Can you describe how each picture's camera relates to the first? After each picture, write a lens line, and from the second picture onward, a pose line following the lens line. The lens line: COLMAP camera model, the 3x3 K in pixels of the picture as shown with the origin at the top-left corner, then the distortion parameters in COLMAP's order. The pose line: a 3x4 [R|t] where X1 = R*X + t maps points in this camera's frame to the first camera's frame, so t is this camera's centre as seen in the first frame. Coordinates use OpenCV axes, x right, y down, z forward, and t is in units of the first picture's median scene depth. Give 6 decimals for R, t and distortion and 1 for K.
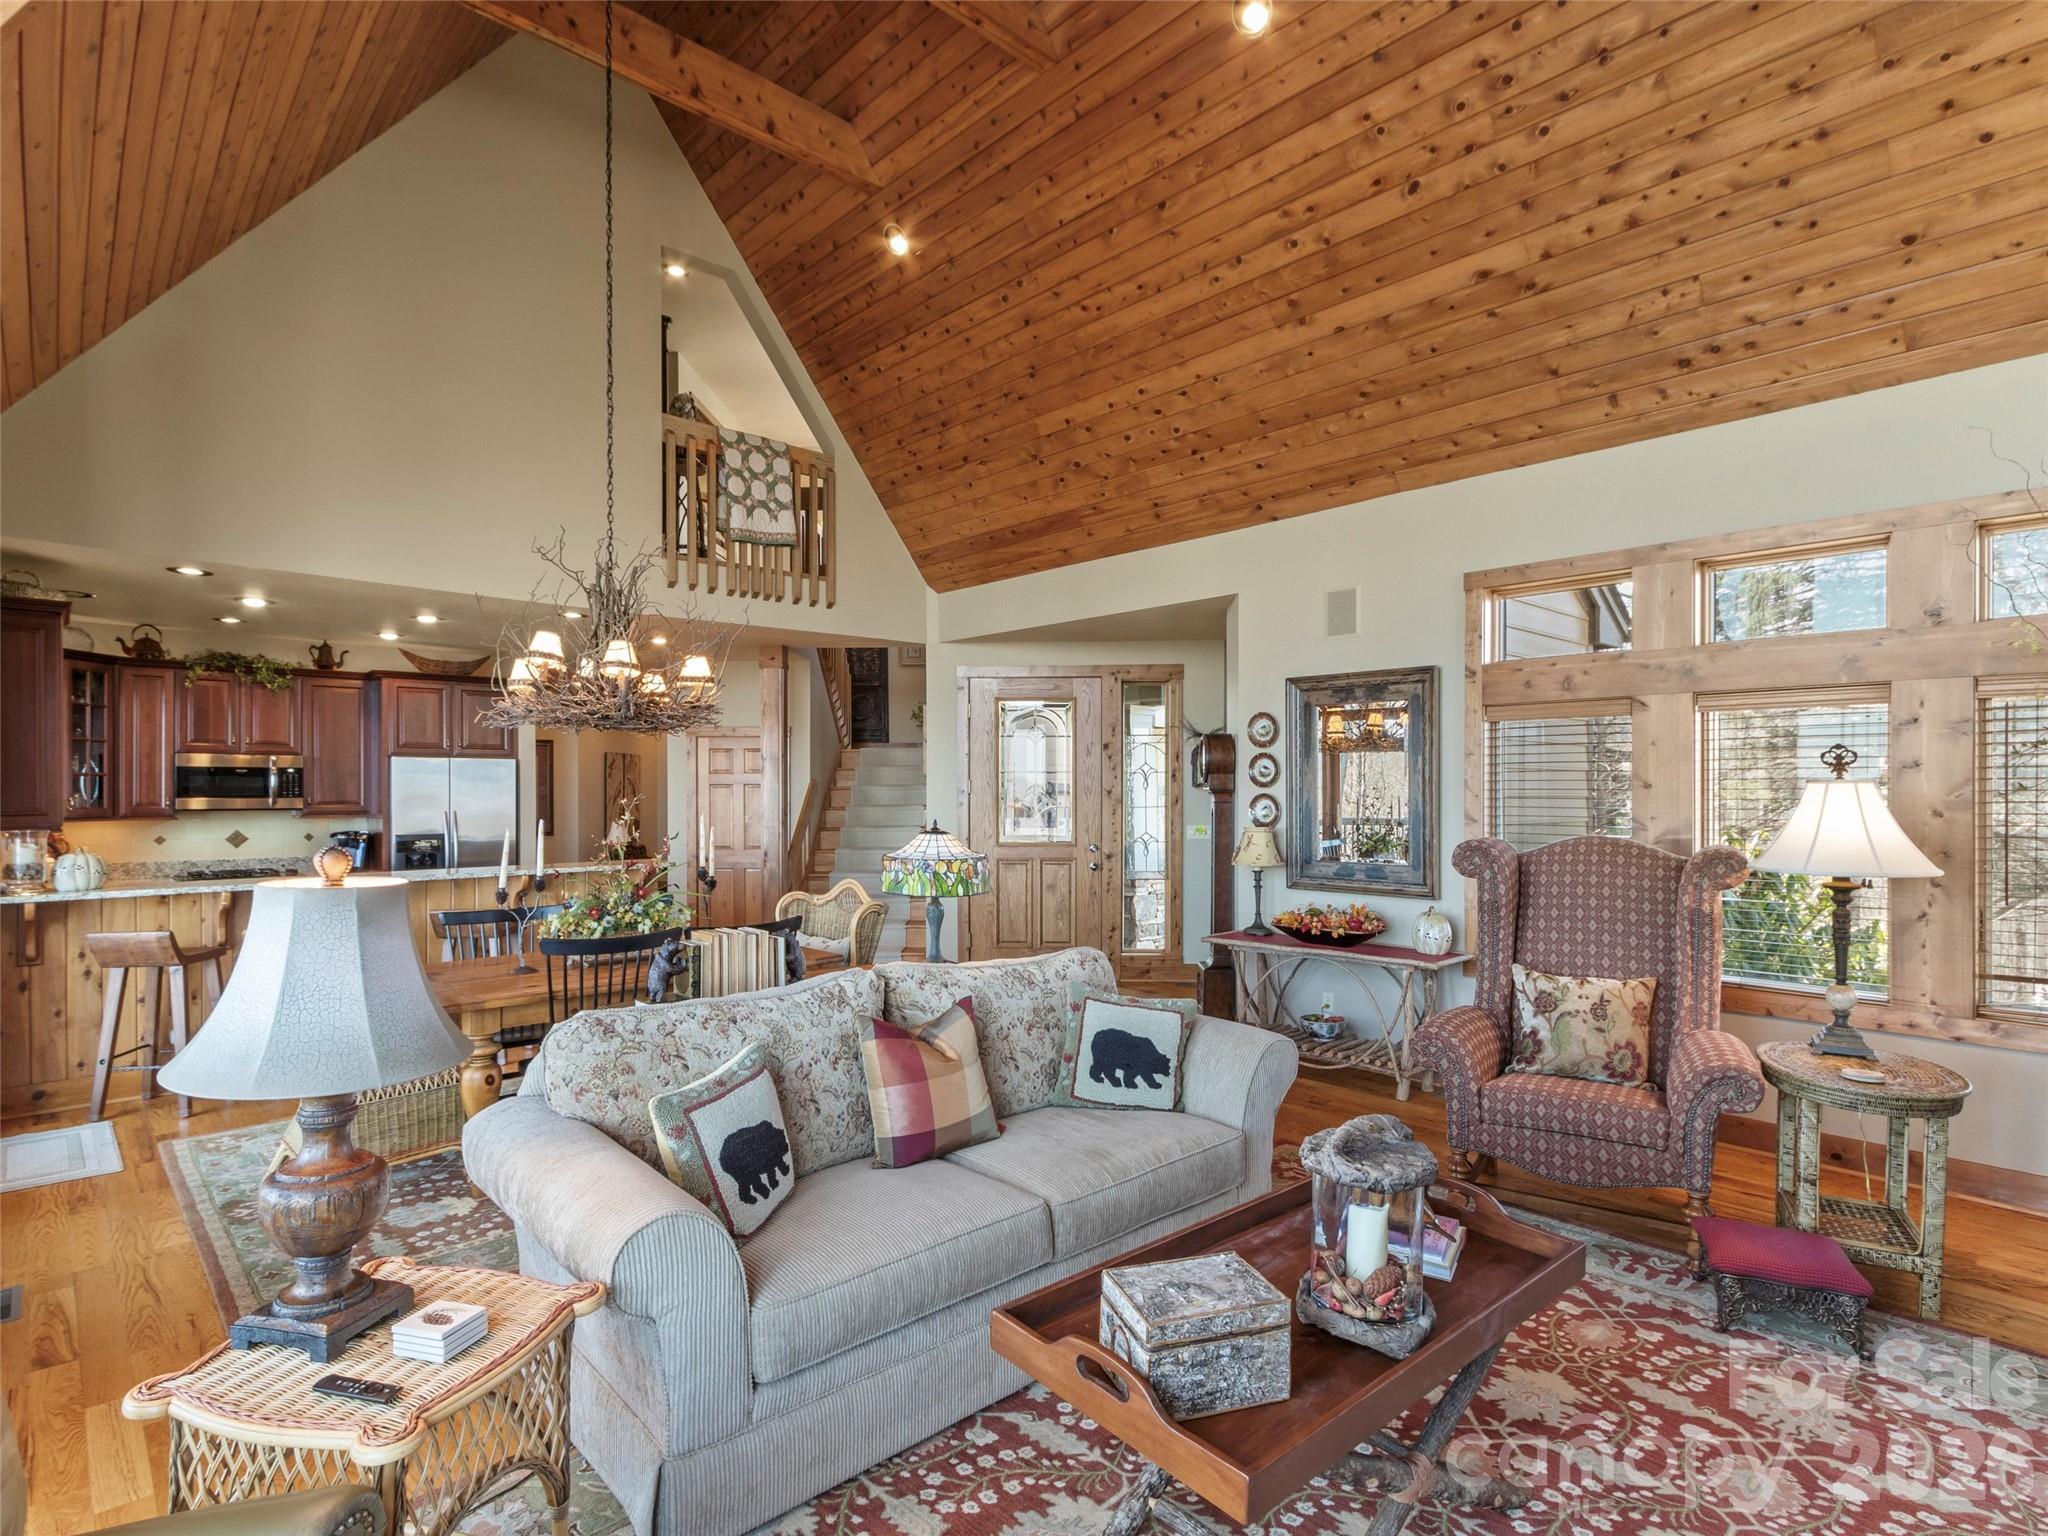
lens RADIAL K [[1052.1, 0, 1016.6], [0, 1052.1, 775.2], [0, 0, 1]] dist [-0.000316, -0.000799]
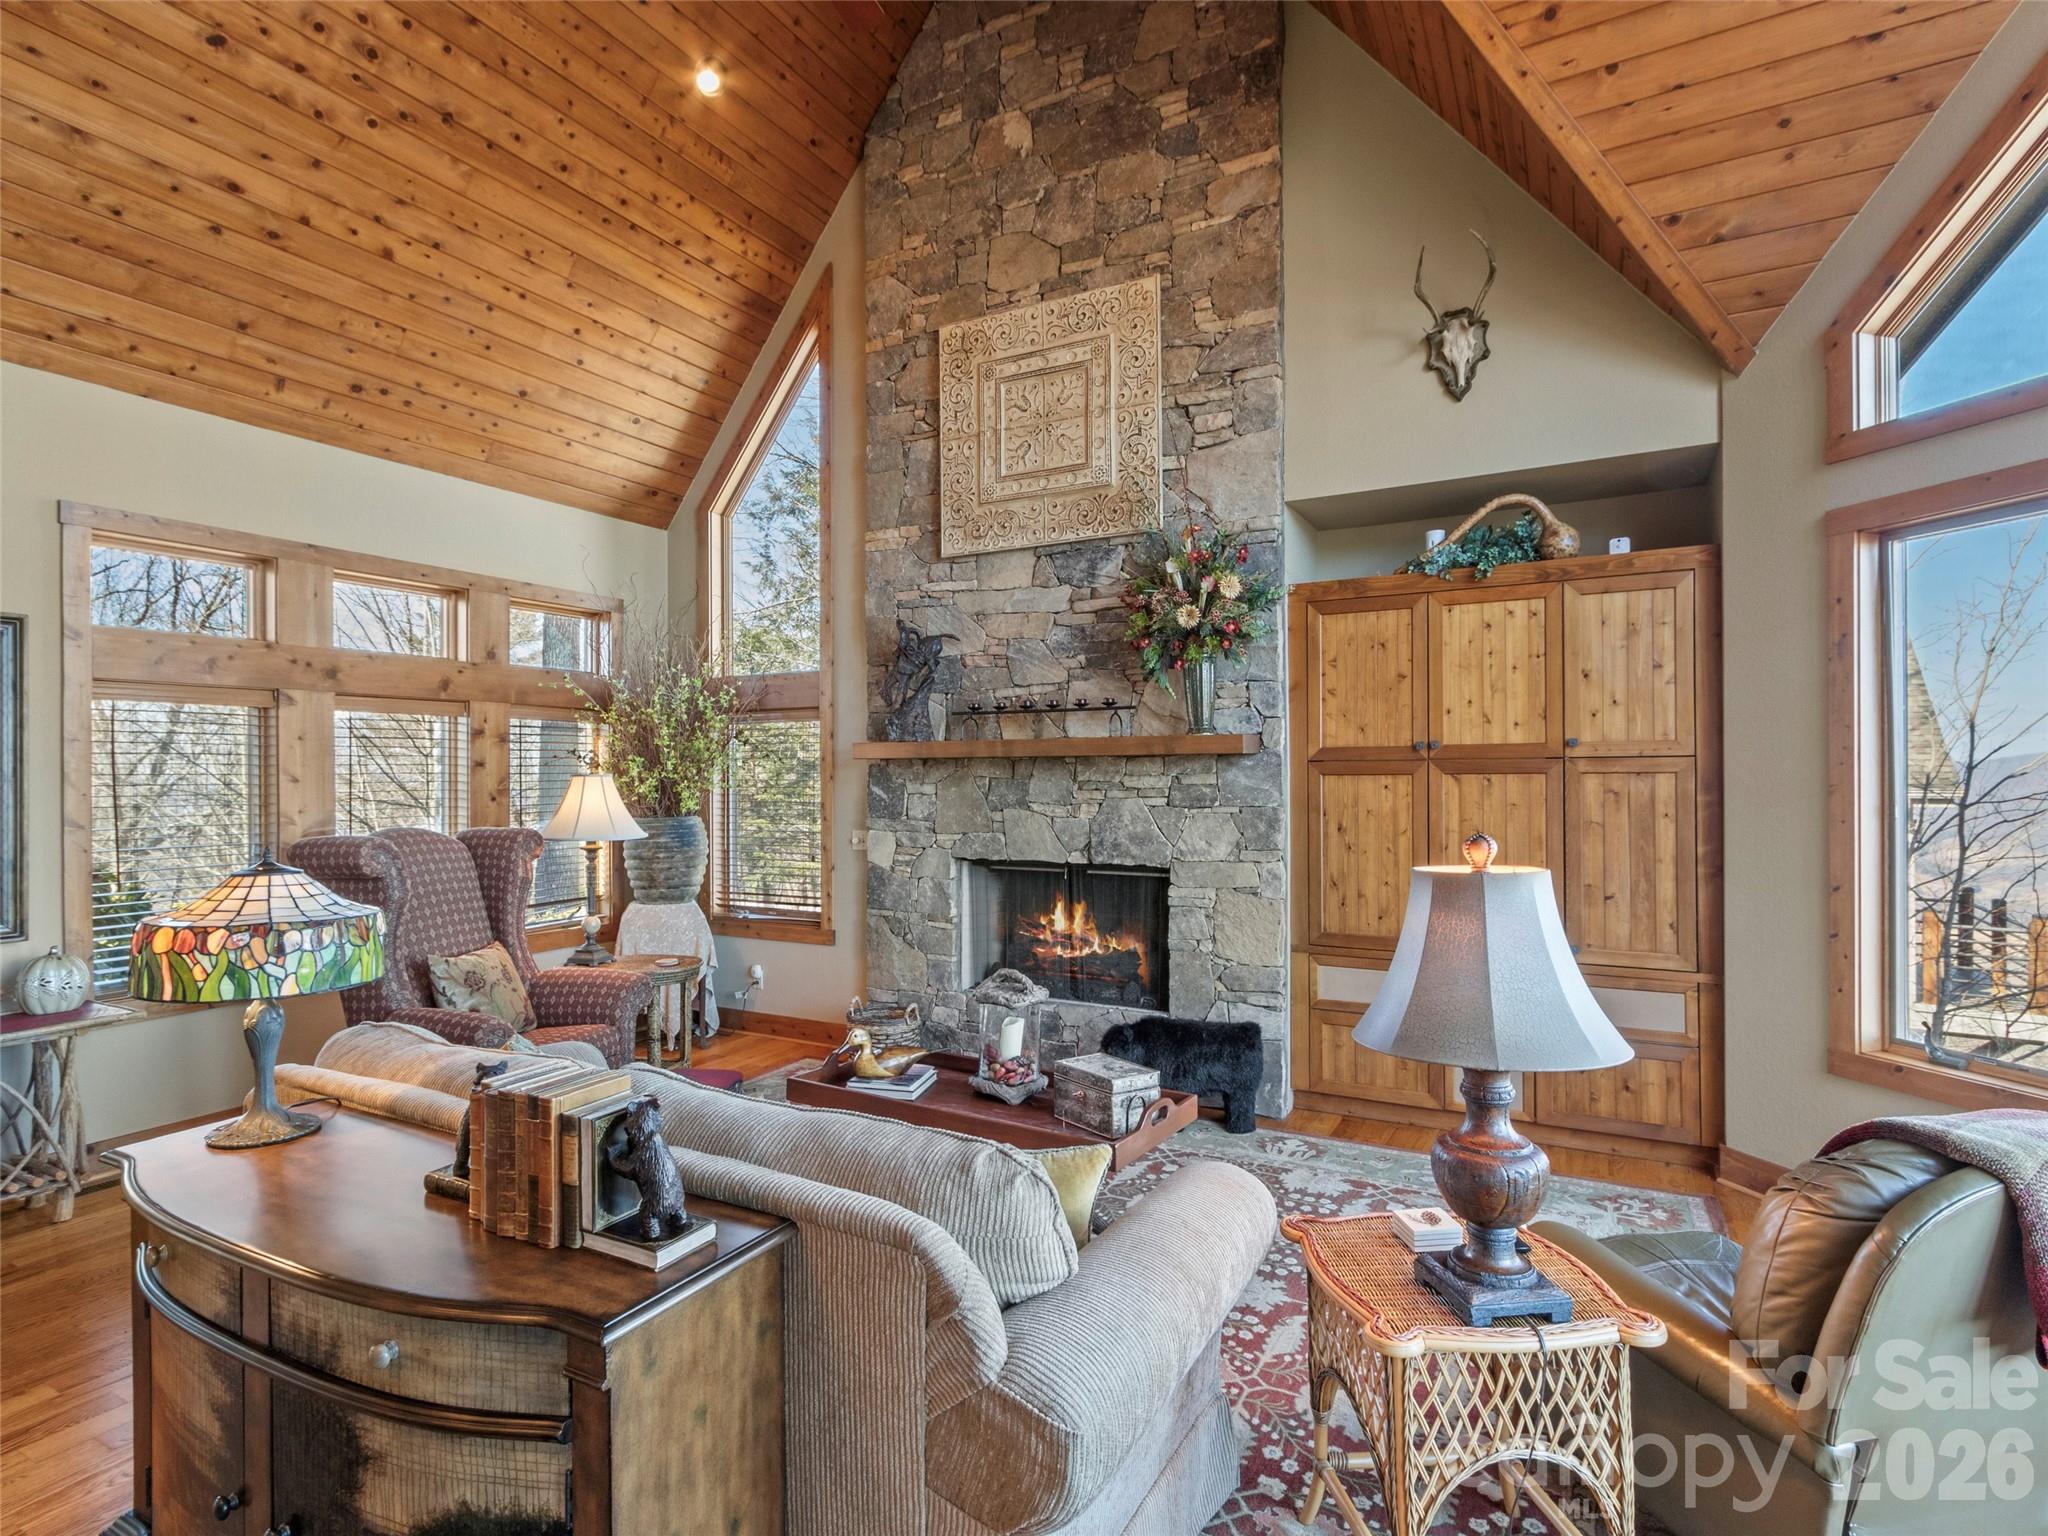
lens RADIAL K [[1052.1, 0, 1016.6], [0, 1052.1, 775.2], [0, 0, 1]] dist [-0.000316, -0.000799]
pose [[-0.313834, -0.002589, 0.949474, -0.634467], [-0.010292, 0.999947, -0.000675, -0.000107], [-0.949422, -0.009983, -0.313844, 0.722009]]
